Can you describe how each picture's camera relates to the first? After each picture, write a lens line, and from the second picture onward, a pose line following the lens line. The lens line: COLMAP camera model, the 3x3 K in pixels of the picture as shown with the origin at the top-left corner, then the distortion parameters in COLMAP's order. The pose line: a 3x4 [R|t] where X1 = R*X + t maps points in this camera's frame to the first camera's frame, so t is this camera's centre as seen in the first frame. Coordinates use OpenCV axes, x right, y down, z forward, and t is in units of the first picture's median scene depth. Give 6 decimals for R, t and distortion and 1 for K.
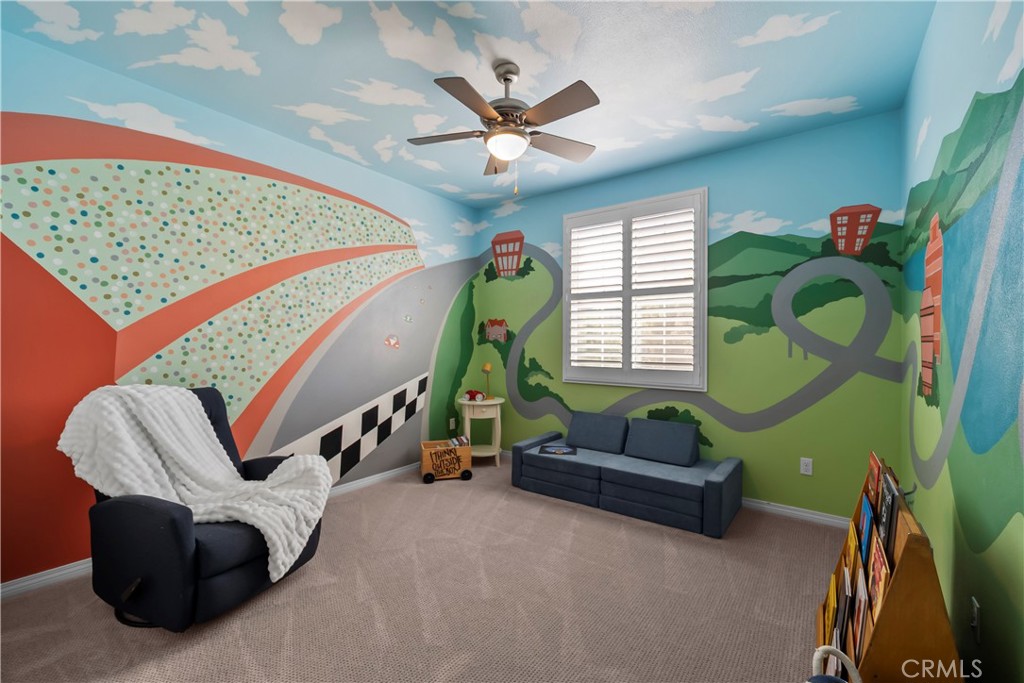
lens RADIAL K [[418.9, 0, 508.2], [0, 418.9, 336.9], [0, 0, 1]] dist [-0.001164, -0.000444]
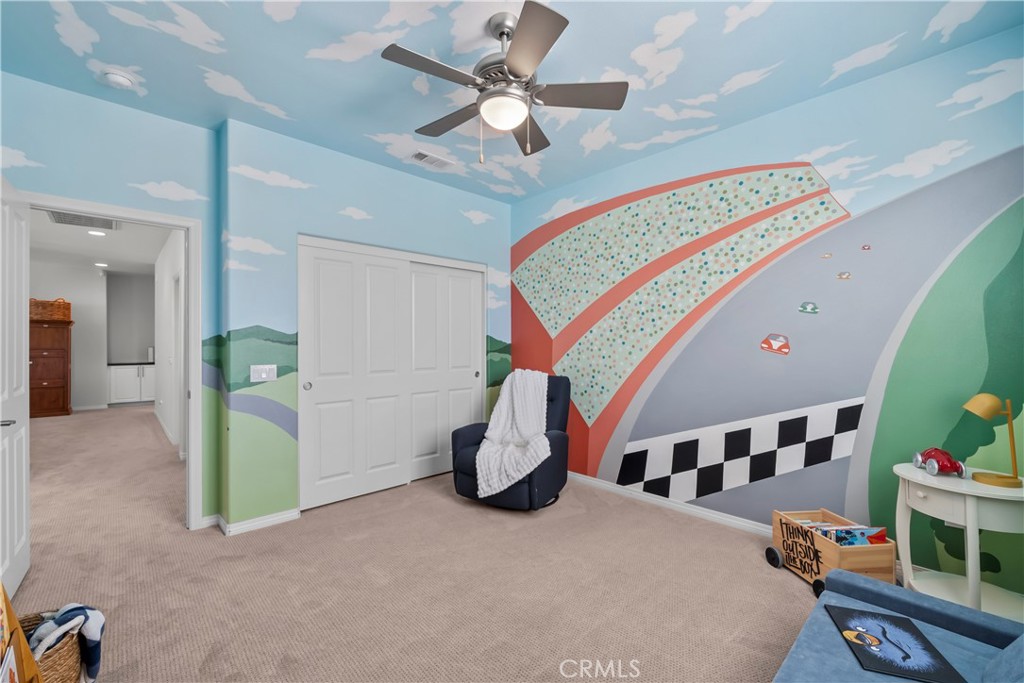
lens RADIAL K [[418.9, 0, 508.2], [0, 418.9, 336.9], [0, 0, 1]] dist [-0.001164, -0.000444]
pose [[-0.163138, -0.021538, -0.986368, 0.593170], [0.014582, 0.999600, -0.024238, 0.011989], [0.986495, -0.018337, -0.162759, 0.818475]]
